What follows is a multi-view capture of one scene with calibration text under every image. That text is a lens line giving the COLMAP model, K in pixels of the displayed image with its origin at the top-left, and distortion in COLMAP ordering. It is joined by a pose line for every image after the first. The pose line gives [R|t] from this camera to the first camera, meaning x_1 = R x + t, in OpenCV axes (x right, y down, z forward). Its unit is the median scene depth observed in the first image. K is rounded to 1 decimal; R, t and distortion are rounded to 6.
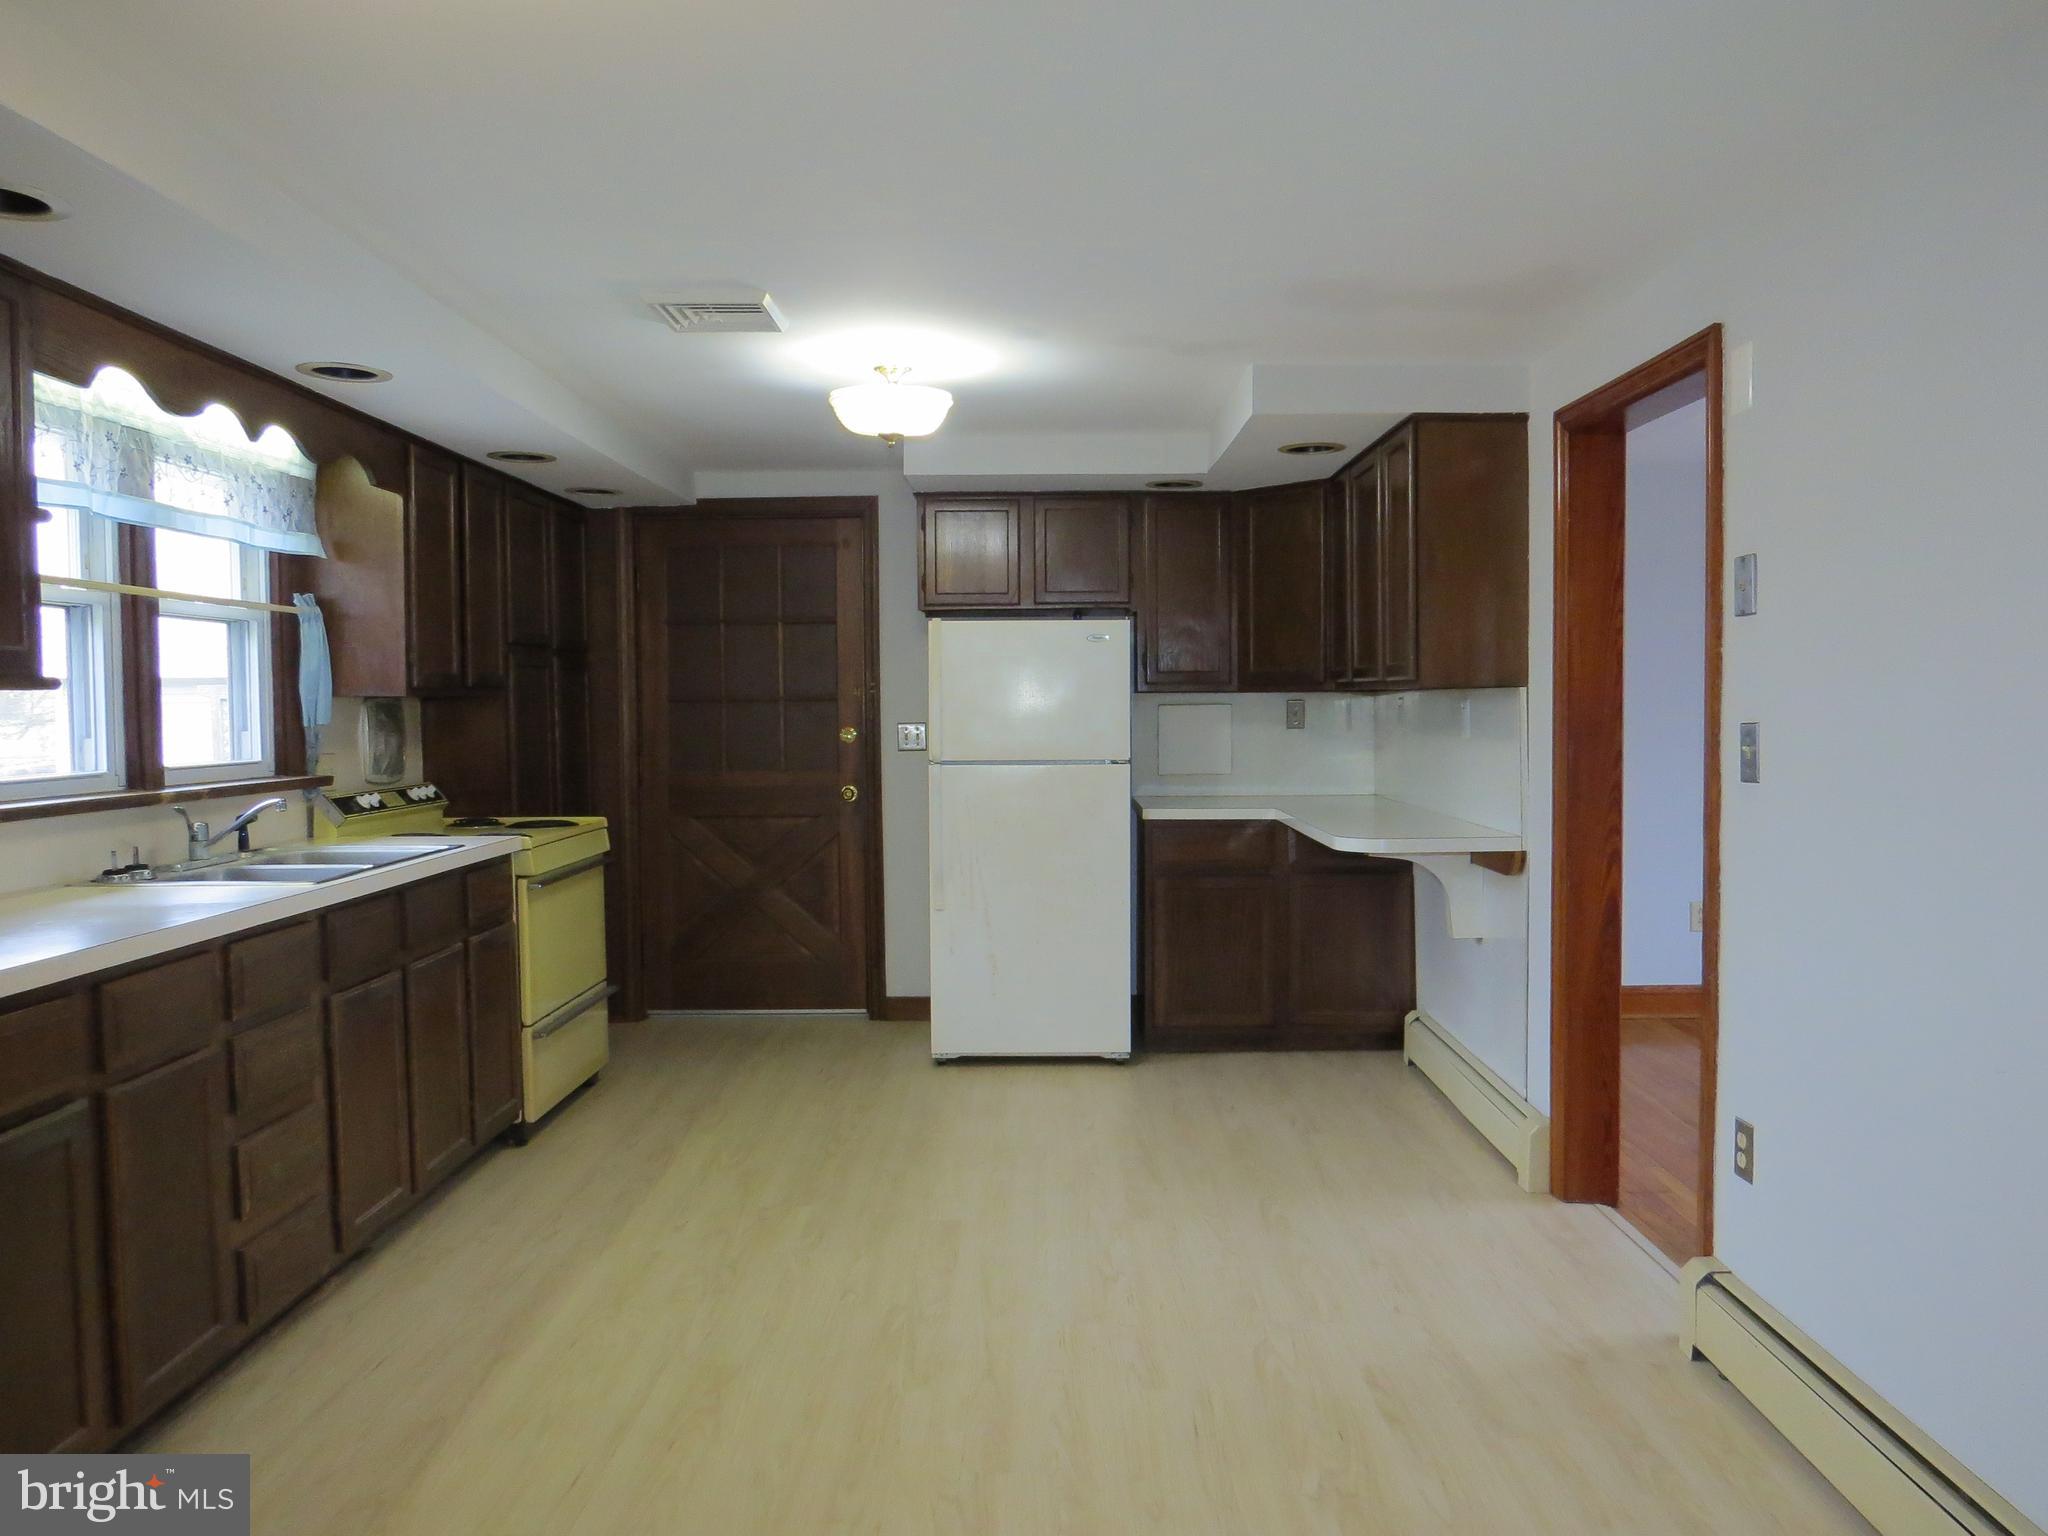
lens RADIAL K [[1456.4, 0, 1015.3], [0, 1456.4, 771.1], [0, 0, 1]] dist [-0.023130, 0.009208]
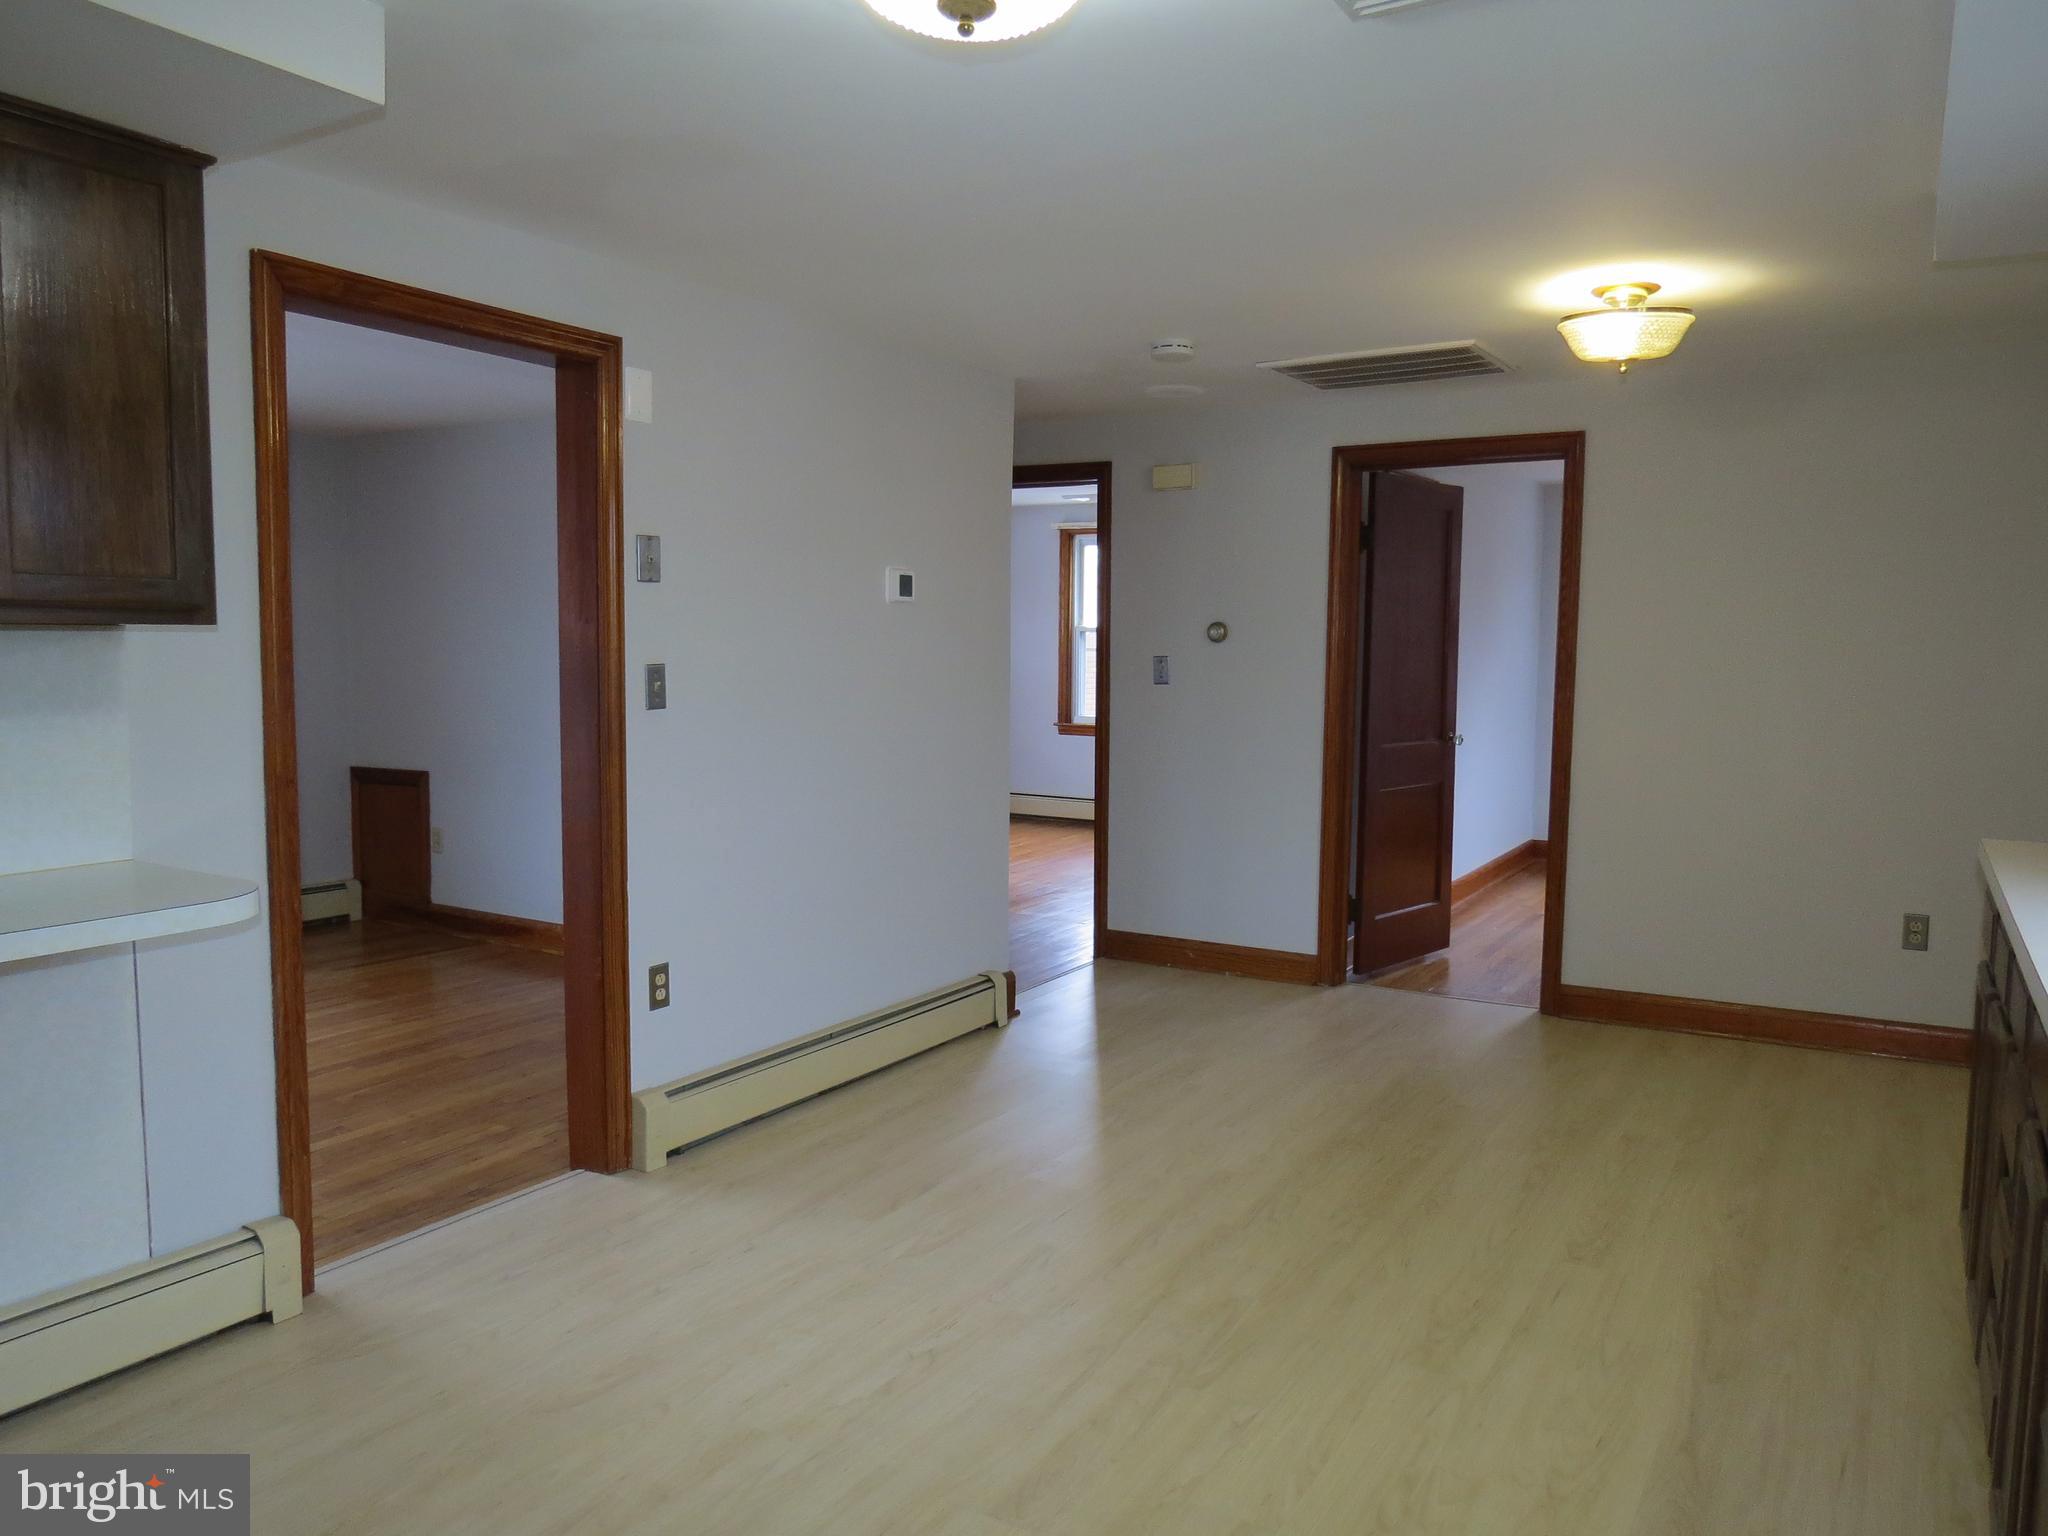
lens RADIAL K [[1456.4, 0, 1015.3], [0, 1456.4, 771.1], [0, 0, 1]] dist [-0.023130, 0.009208]
pose [[-0.860243, -0.043957, 0.507985, -0.306592], [0.022509, 0.992032, 0.123962, -0.063793], [-0.509386, 0.118072, -0.852399, 1.328791]]
